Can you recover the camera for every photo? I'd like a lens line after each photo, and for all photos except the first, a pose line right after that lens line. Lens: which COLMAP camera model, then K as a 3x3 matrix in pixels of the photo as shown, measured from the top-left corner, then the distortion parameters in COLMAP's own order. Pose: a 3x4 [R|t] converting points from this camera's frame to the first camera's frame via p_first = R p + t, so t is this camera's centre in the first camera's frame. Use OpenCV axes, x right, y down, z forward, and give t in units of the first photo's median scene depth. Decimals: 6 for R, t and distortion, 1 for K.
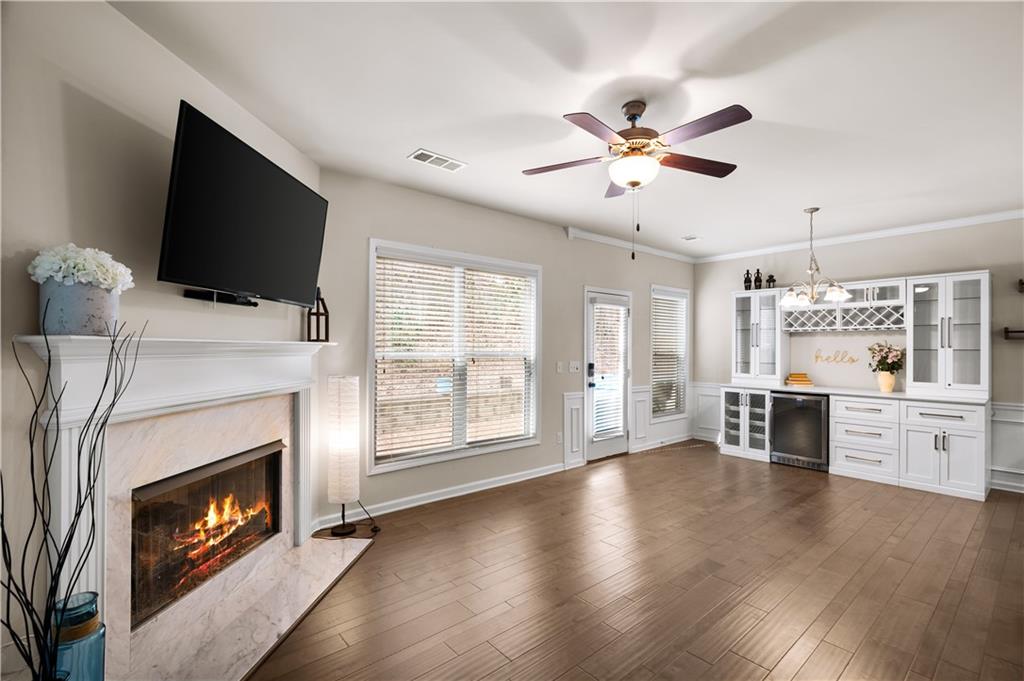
lens RADIAL K [[459.9, 0, 512.1], [0, 459.9, 347.9], [0, 0, 1]] dist [-0.000553, 0.000164]
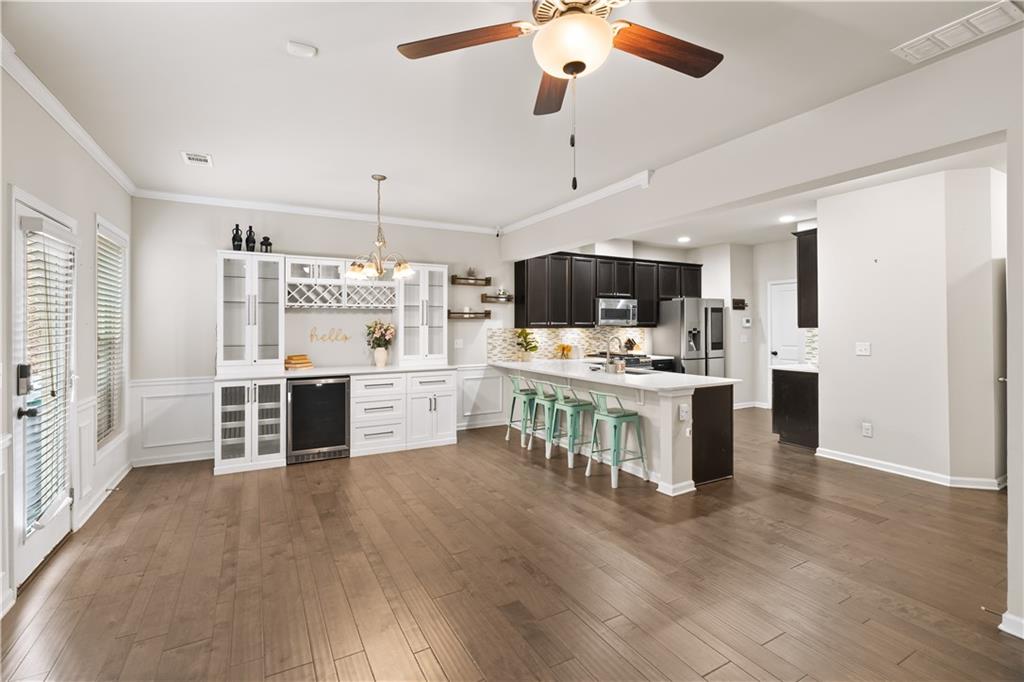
lens RADIAL K [[463.2, 0, 512.1], [0, 463.2, 325.7], [0, 0, 1]] dist [-0.000781, 0.000254]
pose [[0.196366, -0.007403, 0.980503, -0.184304], [0.002852, 0.999972, 0.006979, -0.006150], [-0.980526, 0.001426, 0.196382, 0.481000]]
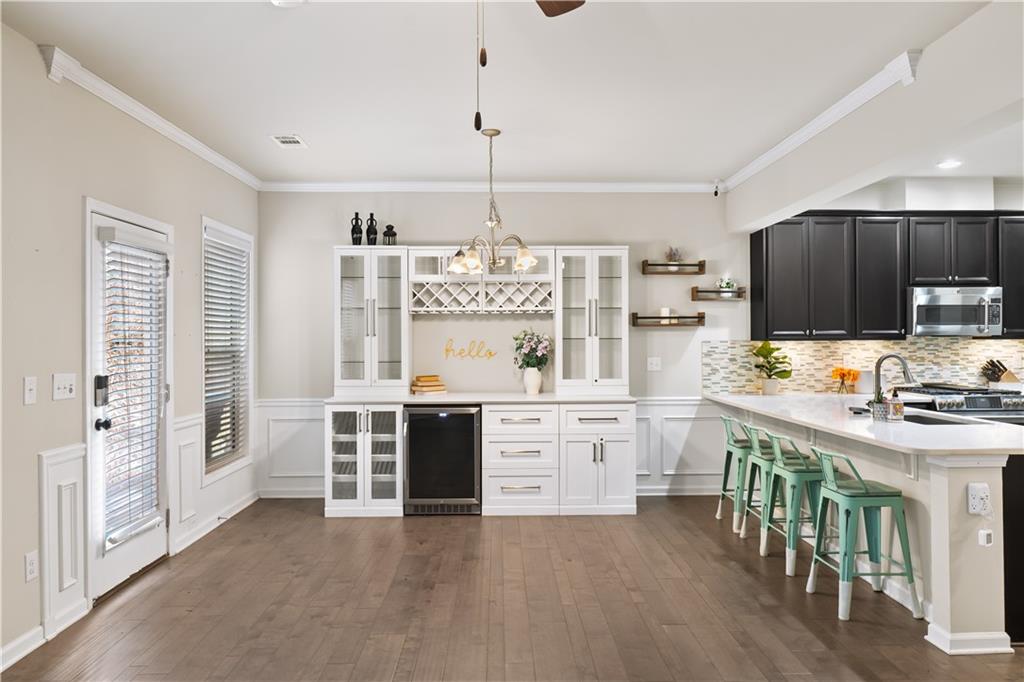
lens RADIAL K [[697.9, 0, 516.5], [0, 697.9, 336.3], [0, 0, 1]] dist [-0.000716, 0.002502]
pose [[0.627638, -0.006000, 0.778482, -0.105193], [0.008075, 0.999967, 0.001196, -0.002128], [-0.778464, 0.005536, 0.627665, 0.288304]]
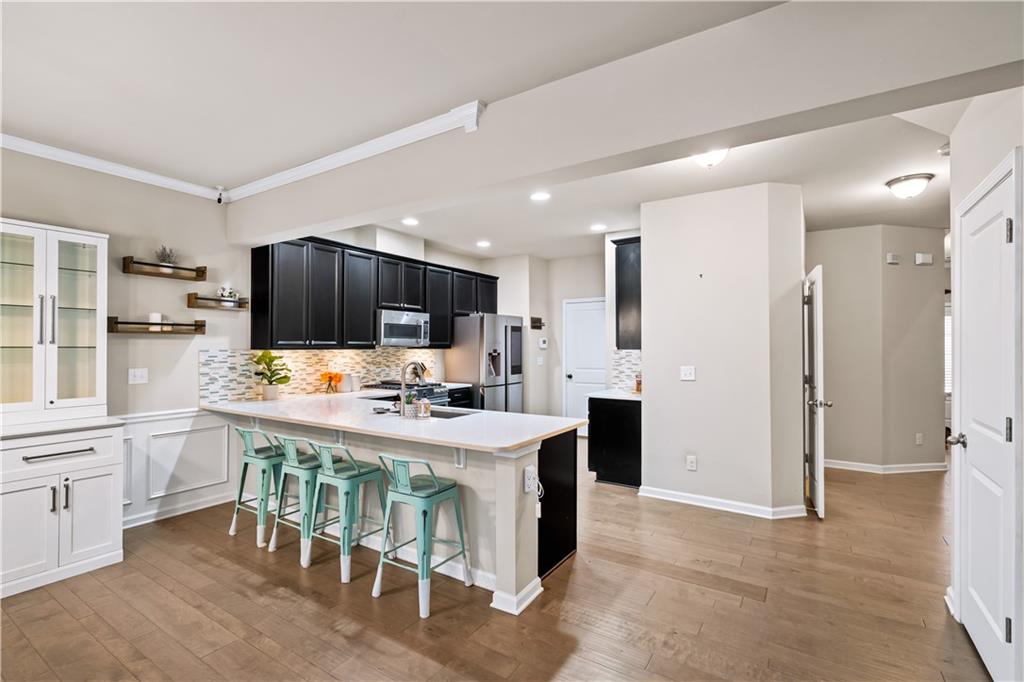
lens RADIAL K [[467.1, 0, 511.2], [0, 467.1, 345.0], [0, 0, 1]] dist [-0.003680, 0.004167]
pose [[-0.285995, -0.004235, 0.958222, 0.136348], [-0.004435, 0.999985, 0.003096, -0.003062], [-0.958221, -0.003364, -0.286010, 0.517353]]
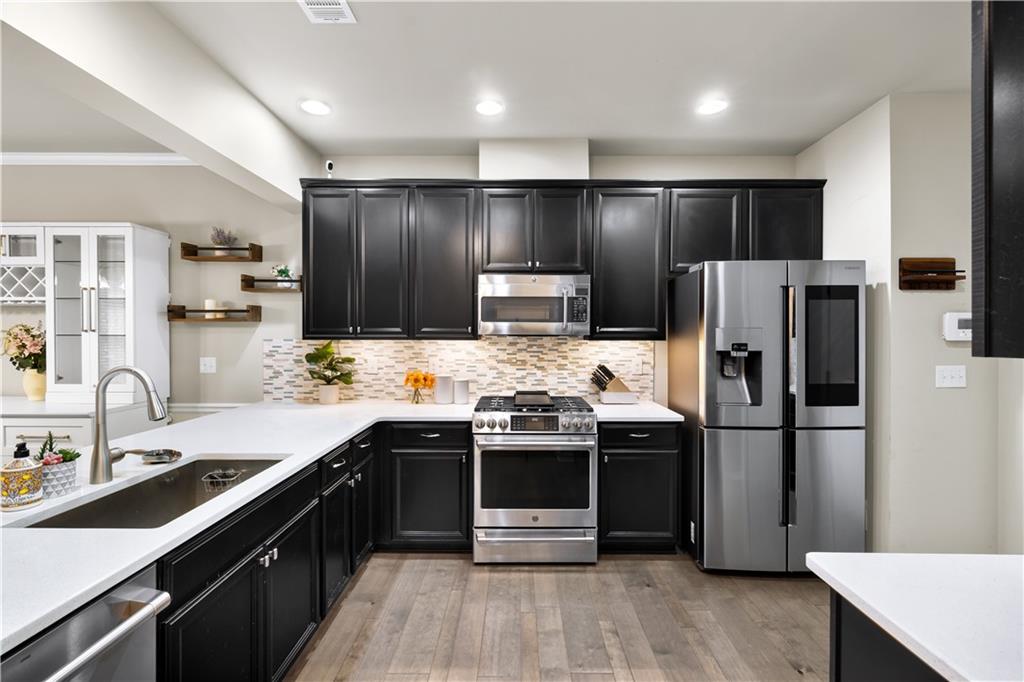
lens RADIAL K [[457.7, 0, 512.0], [0, 457.7, 341.0], [0, 0, 1]] dist [0.000091, 0.000130]
pose [[0.652649, -0.013762, 0.757535, 0.754982], [0.000219, 0.999838, 0.017975, 0.000768], [-0.757660, -0.011566, 0.652547, 0.075093]]
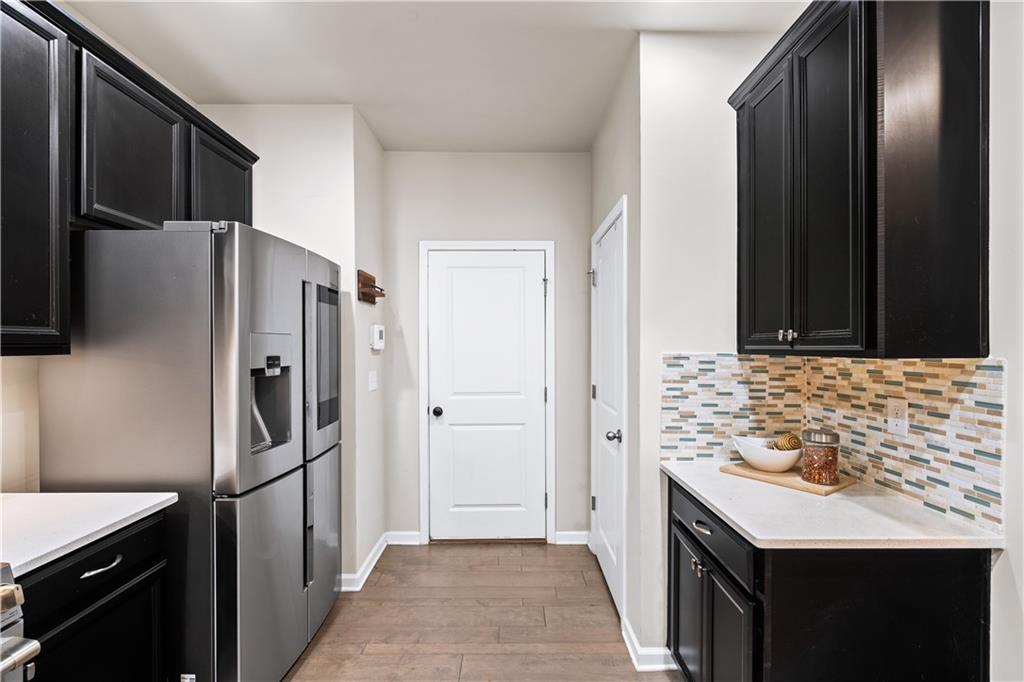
lens RADIAL K [[459.9, 0, 512.1], [0, 459.9, 348.4], [0, 0, 1]] dist [-0.000553, 0.000164]
pose [[-0.770881, -0.011780, 0.636870, 0.943535], [-0.008711, 0.999930, 0.007952, 0.002362], [-0.636920, 0.000582, -0.770930, 0.364635]]
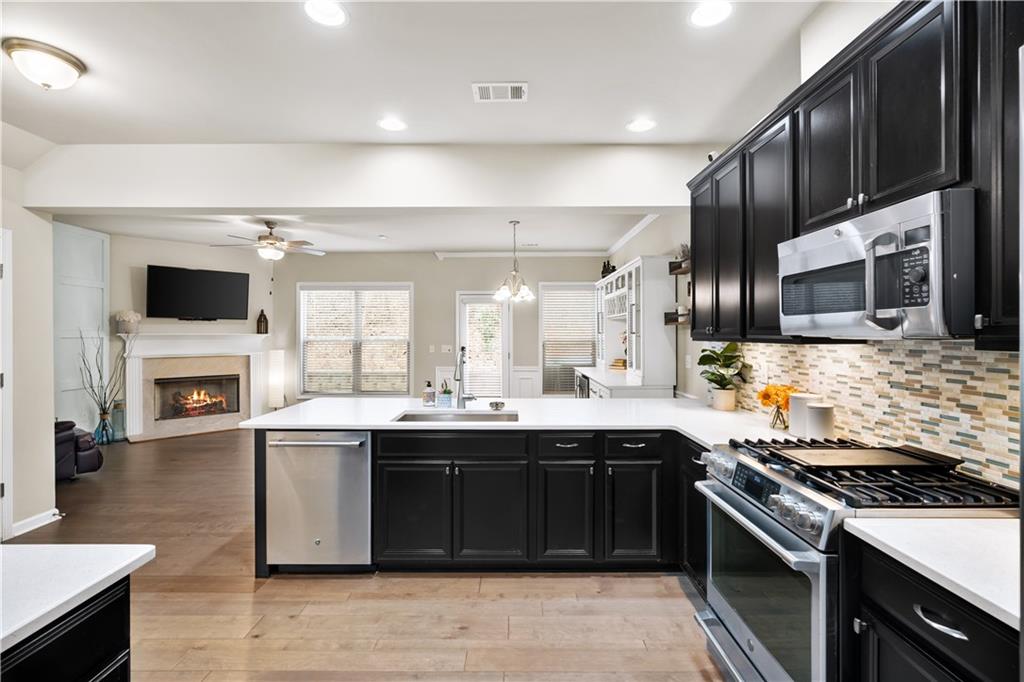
lens RADIAL K [[460.6, 0, 510.9], [0, 460.6, 336.0], [0, 0, 1]] dist [-0.000024, 0.000016]
pose [[0.760007, -0.003789, -0.649903, 1.257475], [0.004020, 0.999991, -0.001130, 0.003277], [0.649902, -0.001754, 0.760016, 0.050343]]
